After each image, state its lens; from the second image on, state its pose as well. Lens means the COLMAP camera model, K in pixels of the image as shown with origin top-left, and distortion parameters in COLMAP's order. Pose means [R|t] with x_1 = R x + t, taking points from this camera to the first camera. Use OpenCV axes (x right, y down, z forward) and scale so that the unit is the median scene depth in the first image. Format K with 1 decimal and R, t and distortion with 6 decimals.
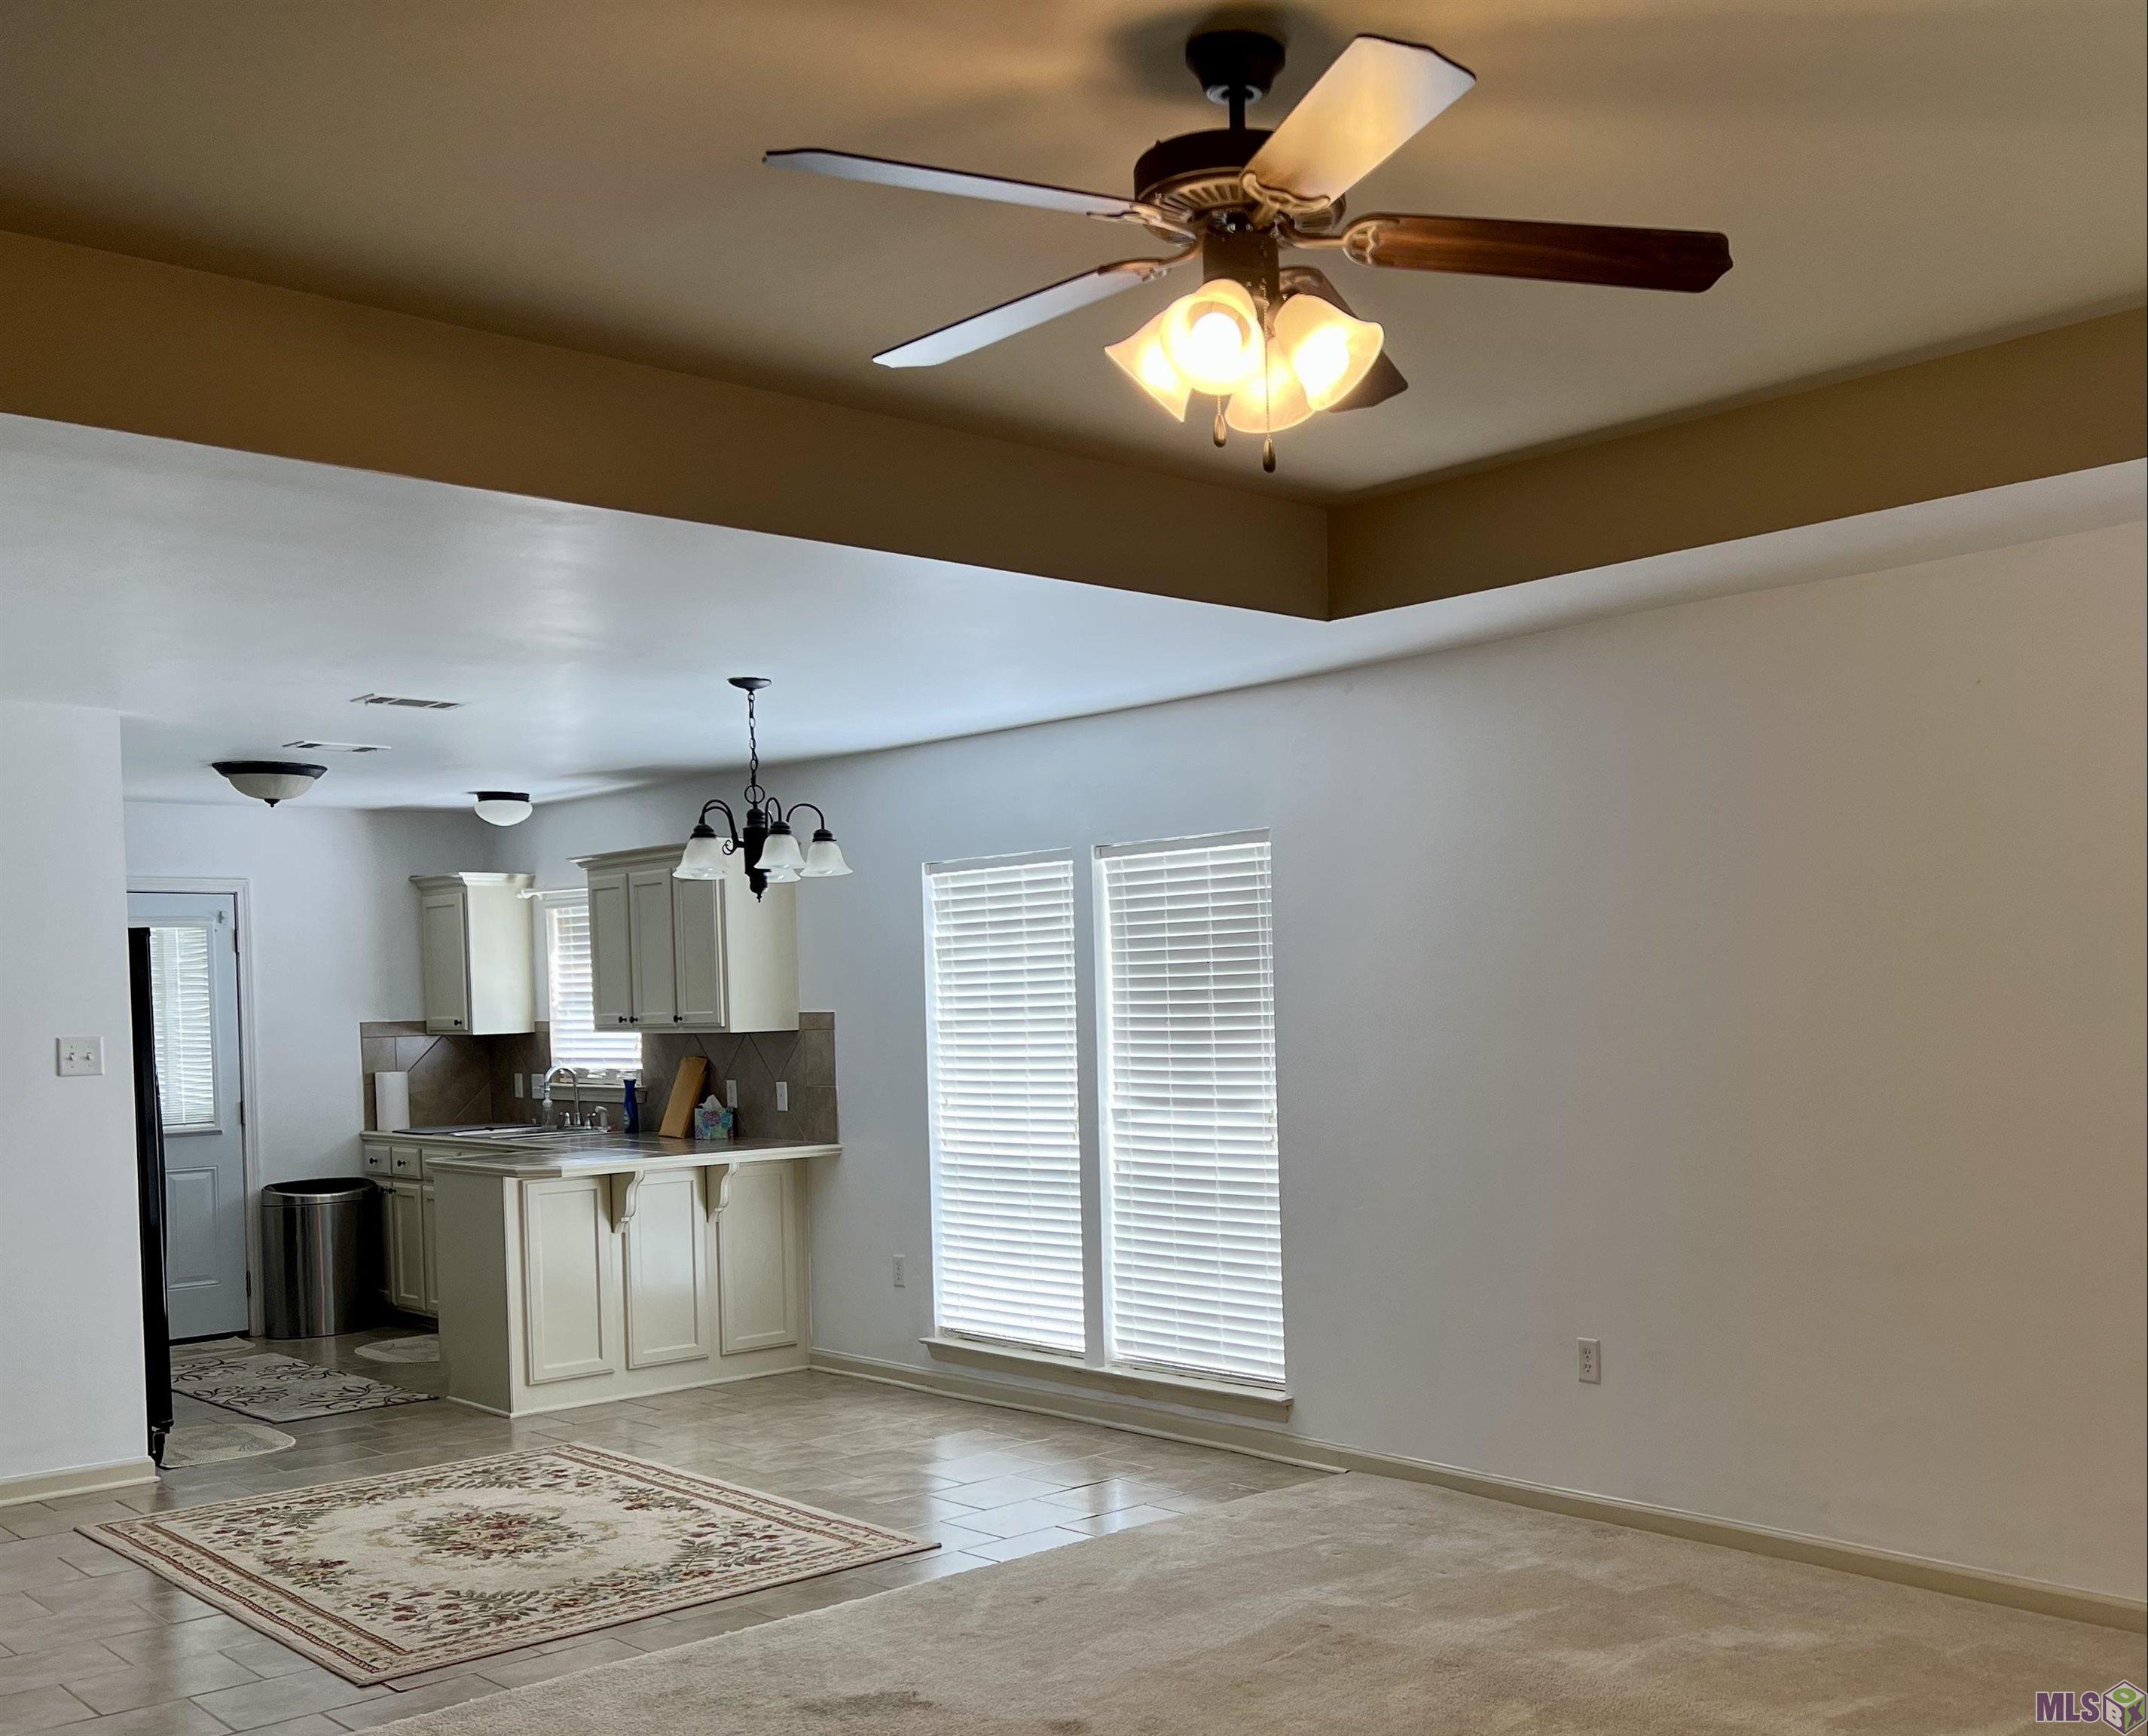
lens RADIAL K [[2055.9, 0, 1189.0], [0, 2055.9, 985.3], [0, 0, 1]] dist [0.140193, 0.000000]
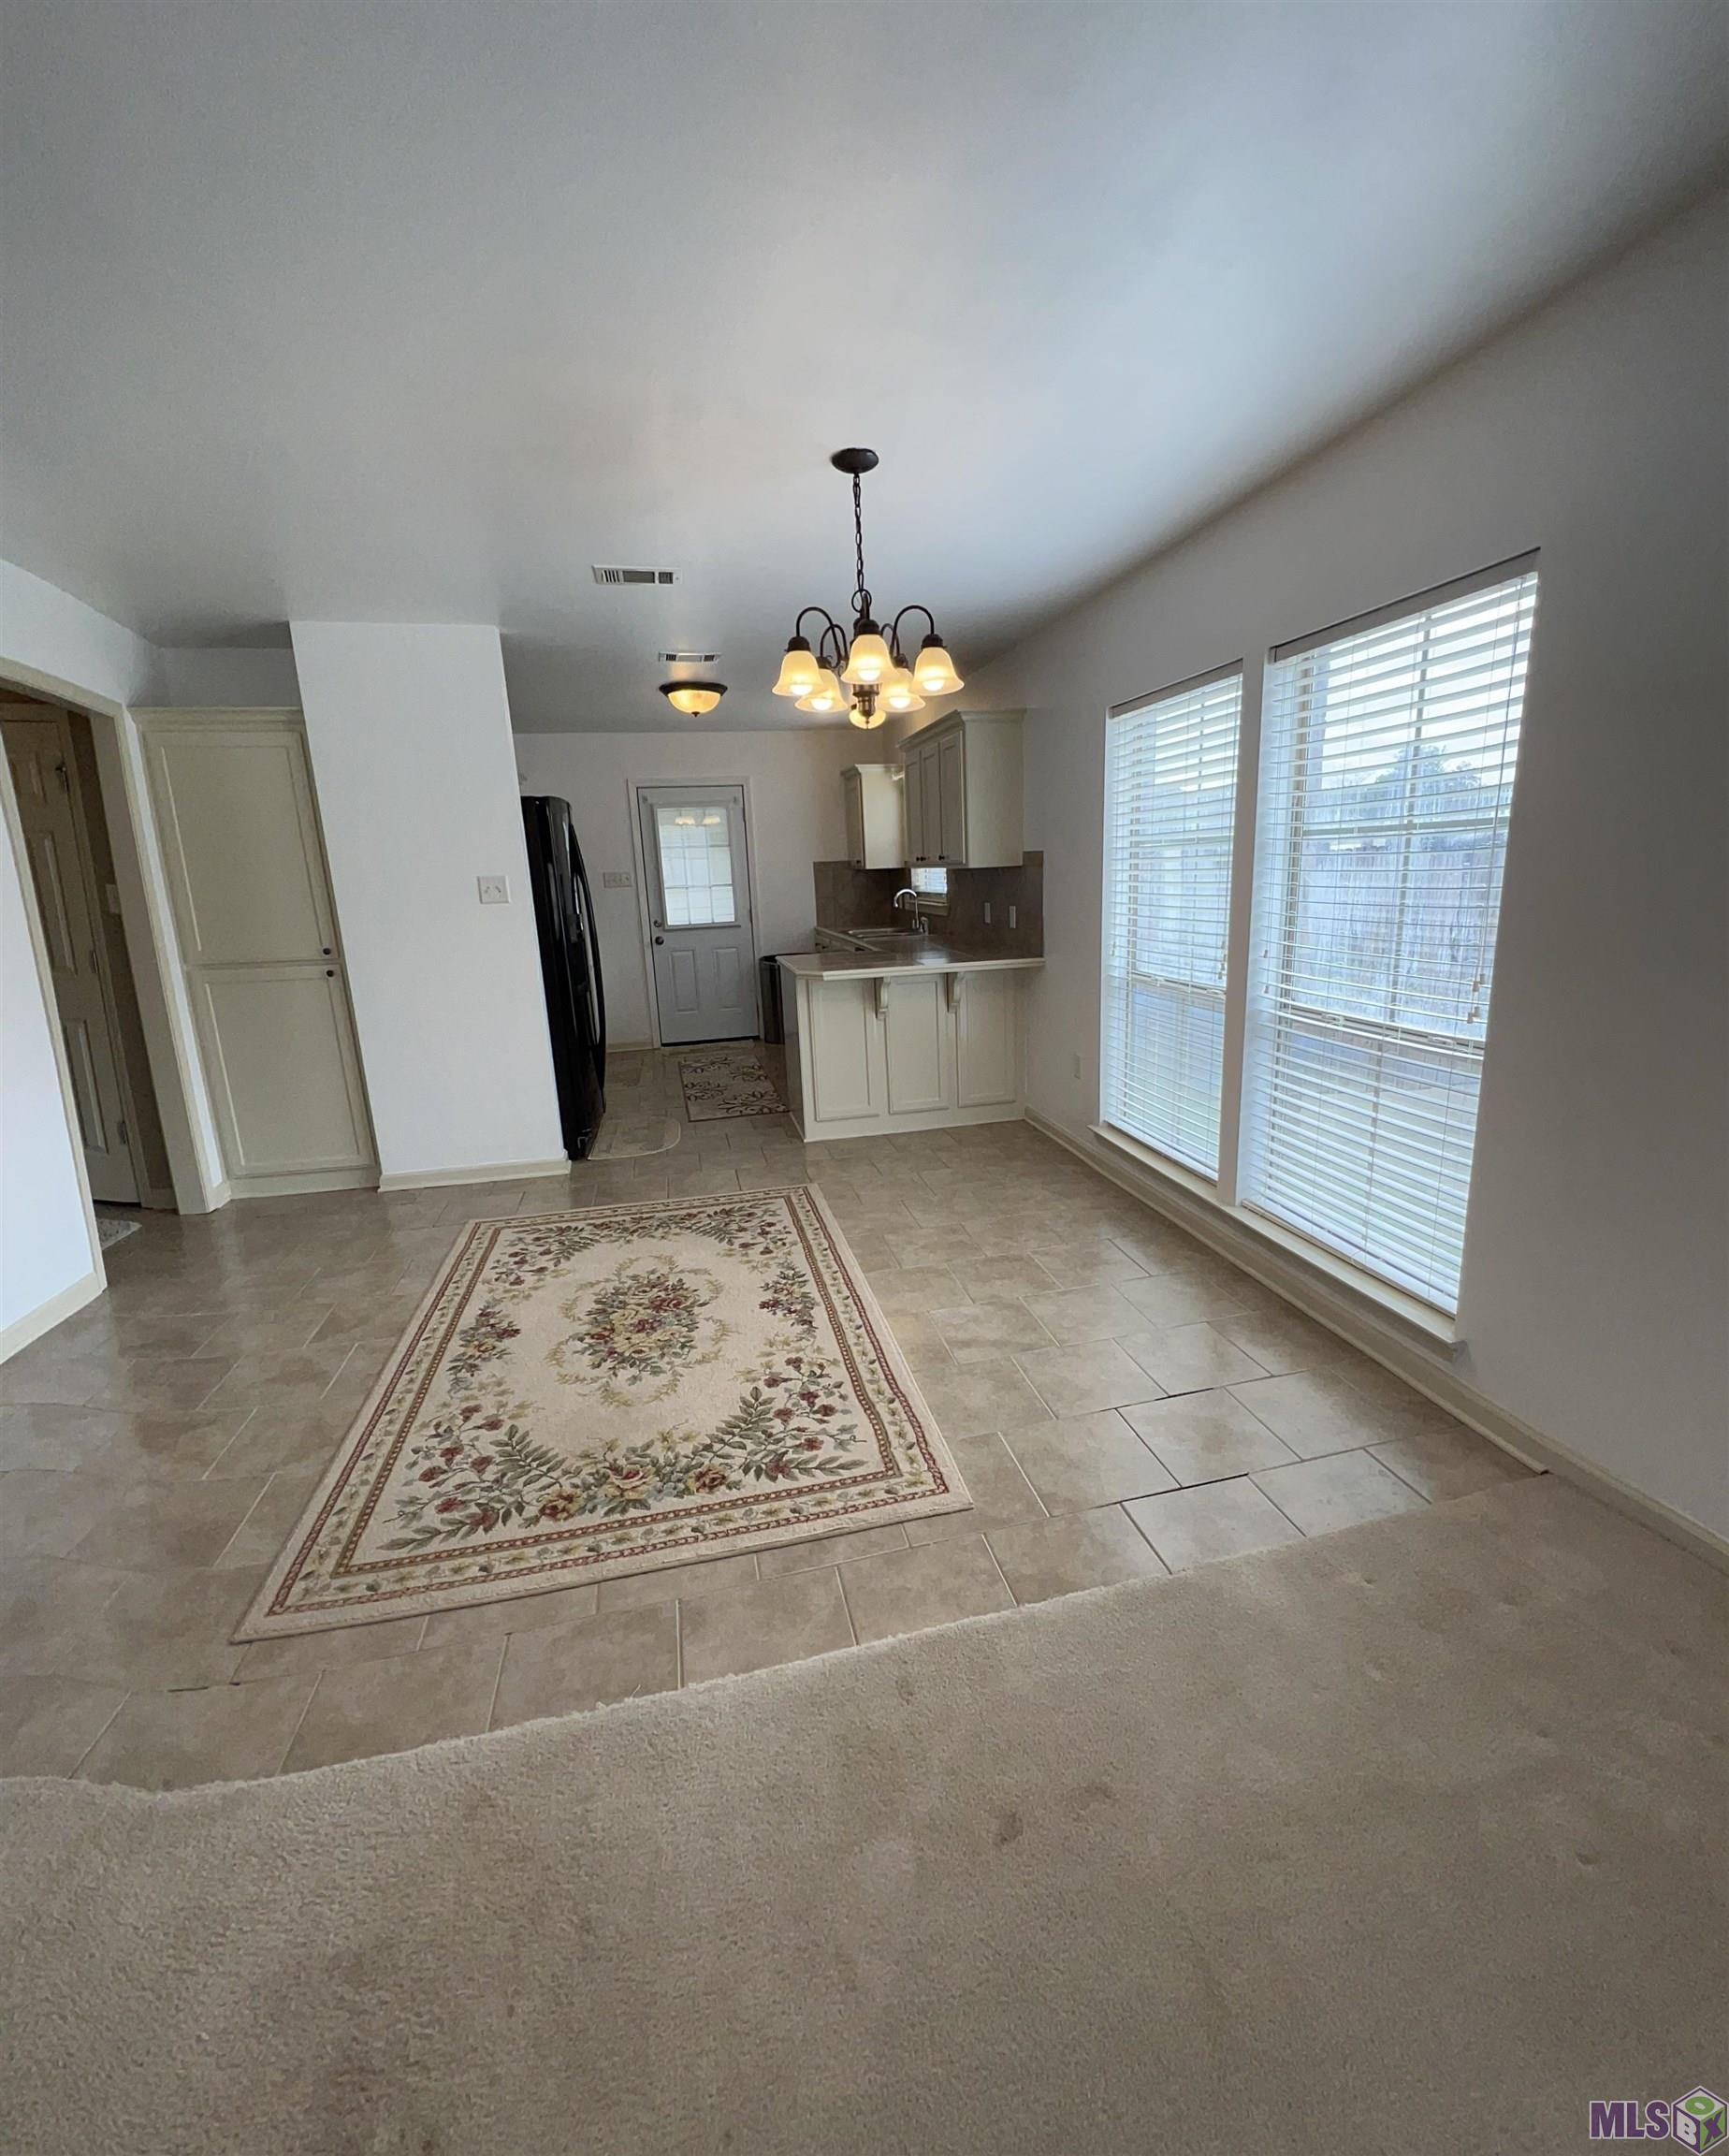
lens RADIAL K [[875.1, 0, 863.0], [0, 875.1, 1085.1], [0, 0, 1]] dist [-0.030420, -0.000469]
pose [[0.881268, 0.105044, -0.460795, -0.014486], [0.020620, 0.965513, 0.259538, 0.013008], [0.472166, -0.238224, 0.848710, 0.630198]]
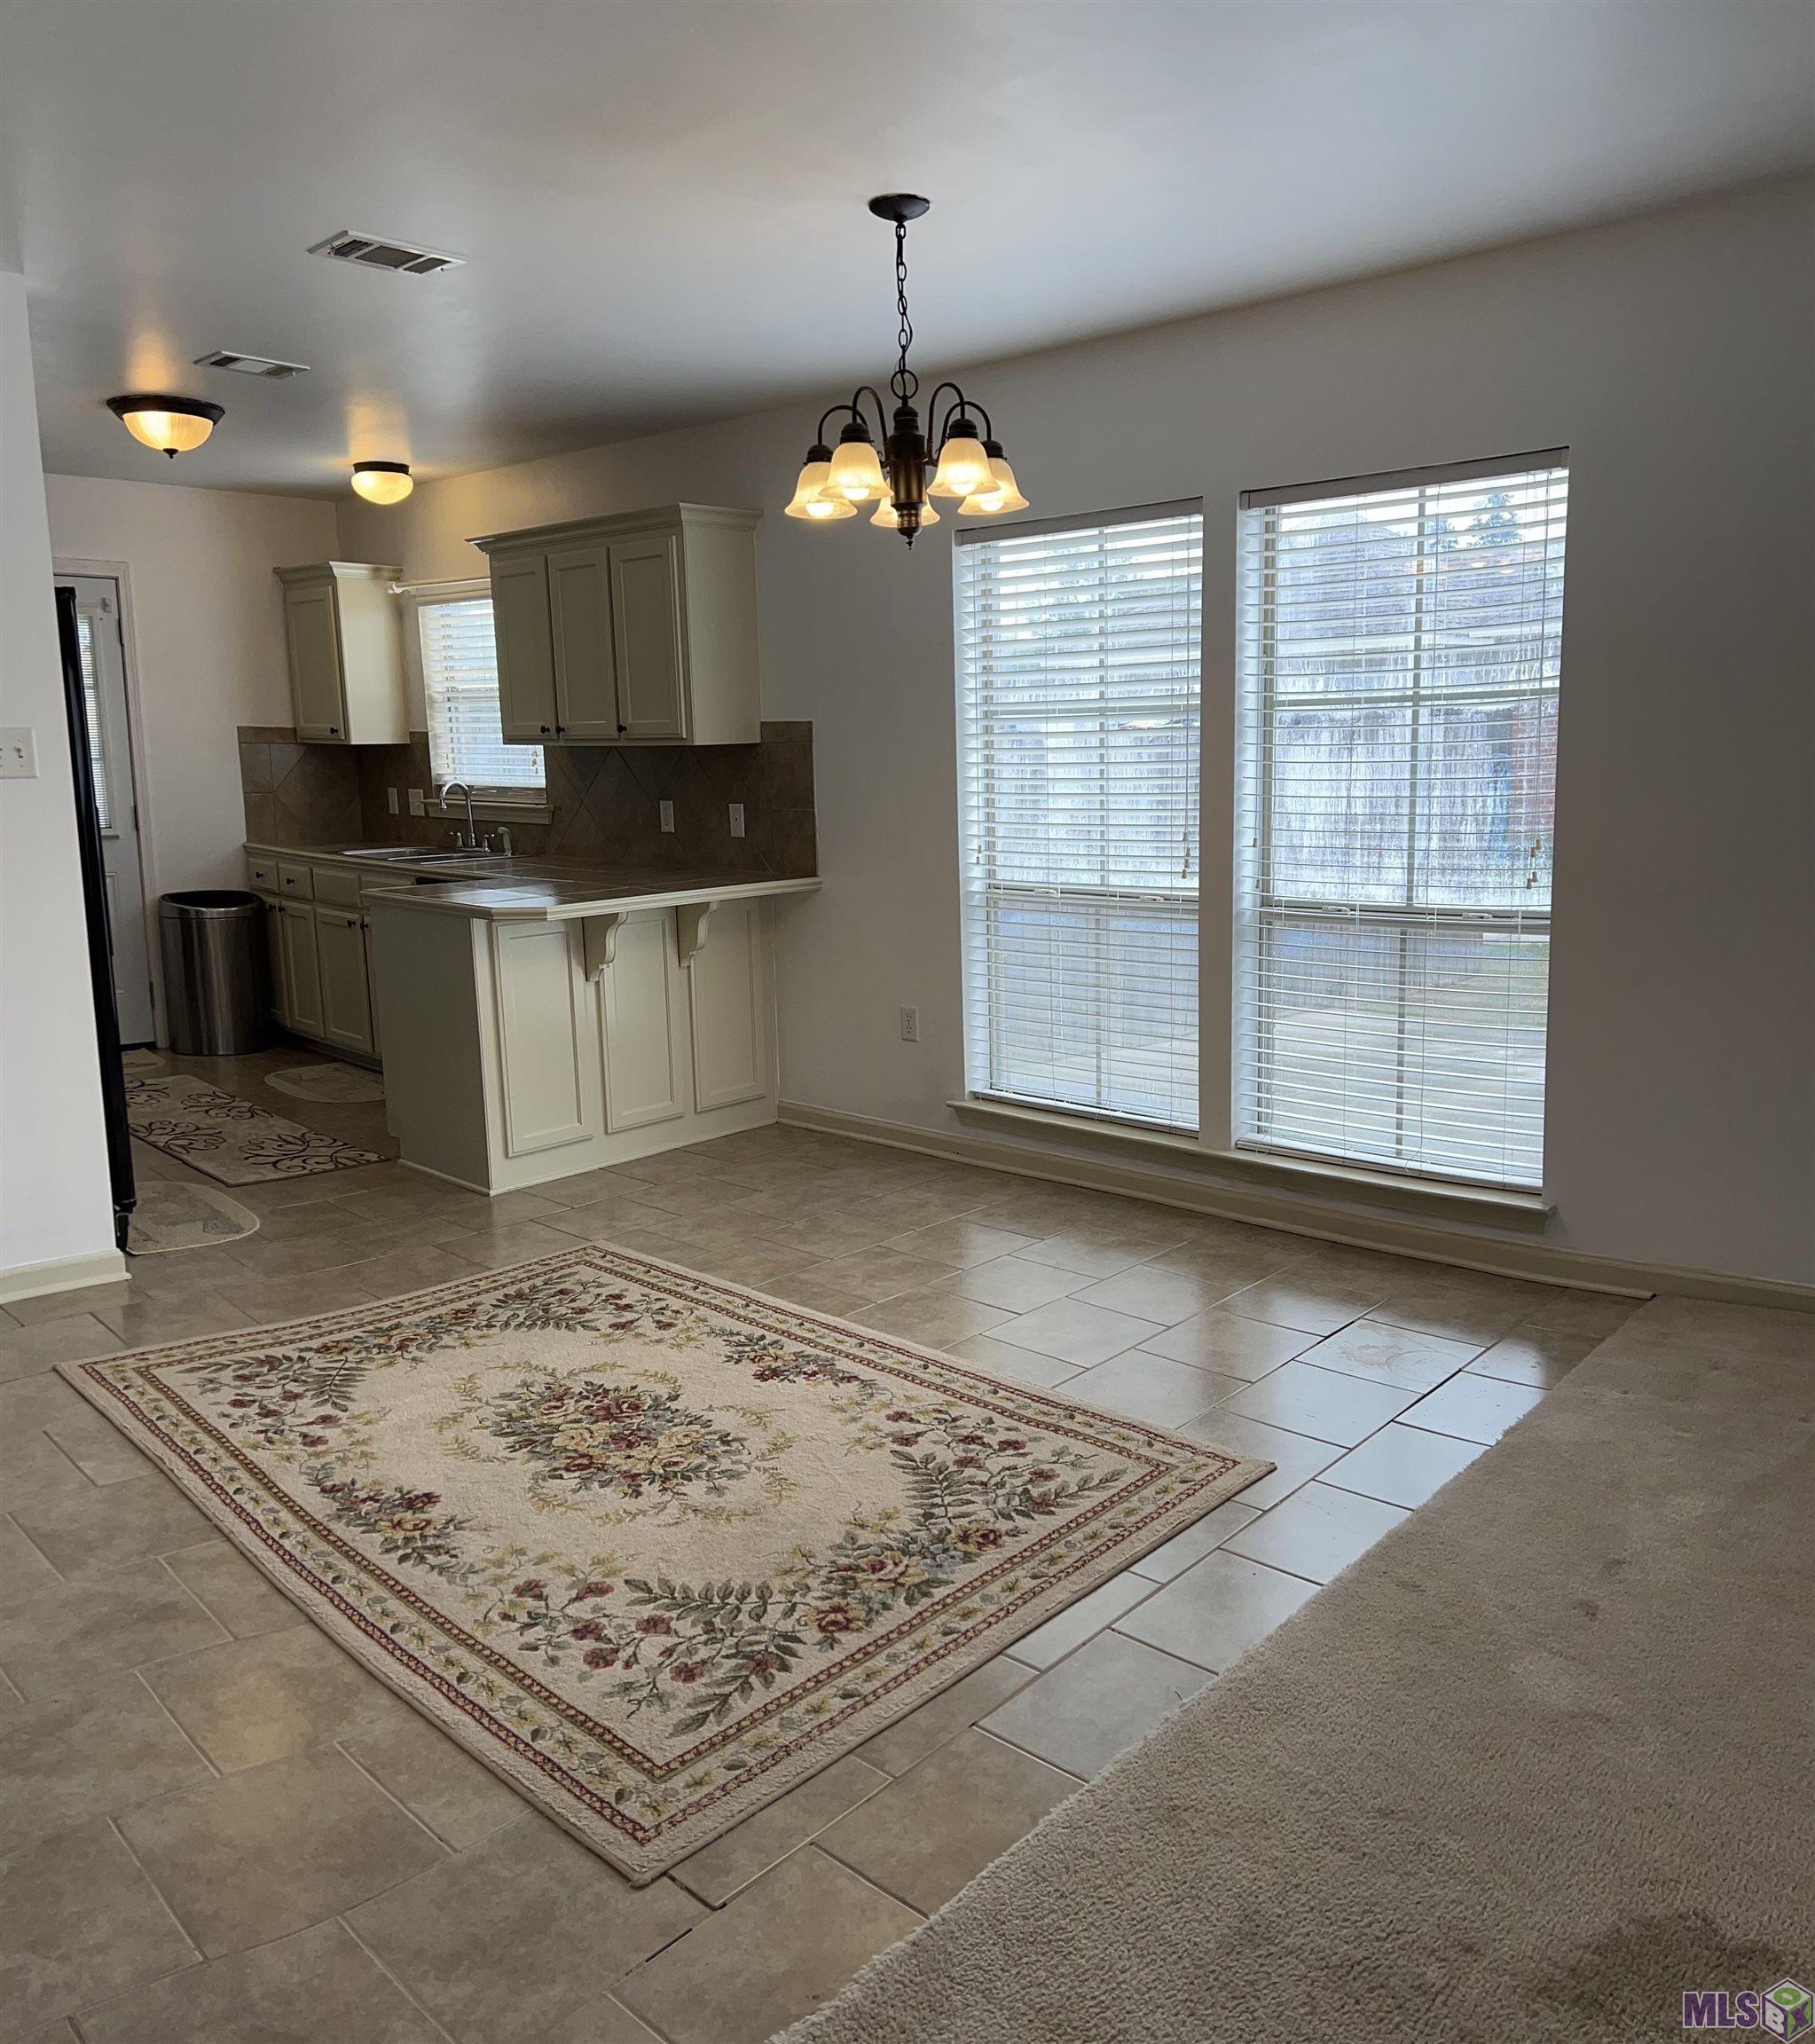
lens RADIAL K [[1564.9, 0, 946.0], [0, 1564.9, 1033.8], [0, 0, 1]] dist [0.001486, -0.020057]
pose [[0.994677, -0.012594, 0.102270, -0.248694], [-0.007873, 0.980312, 0.197296, 0.015503], [-0.102742, -0.197051, 0.974995, 0.450330]]
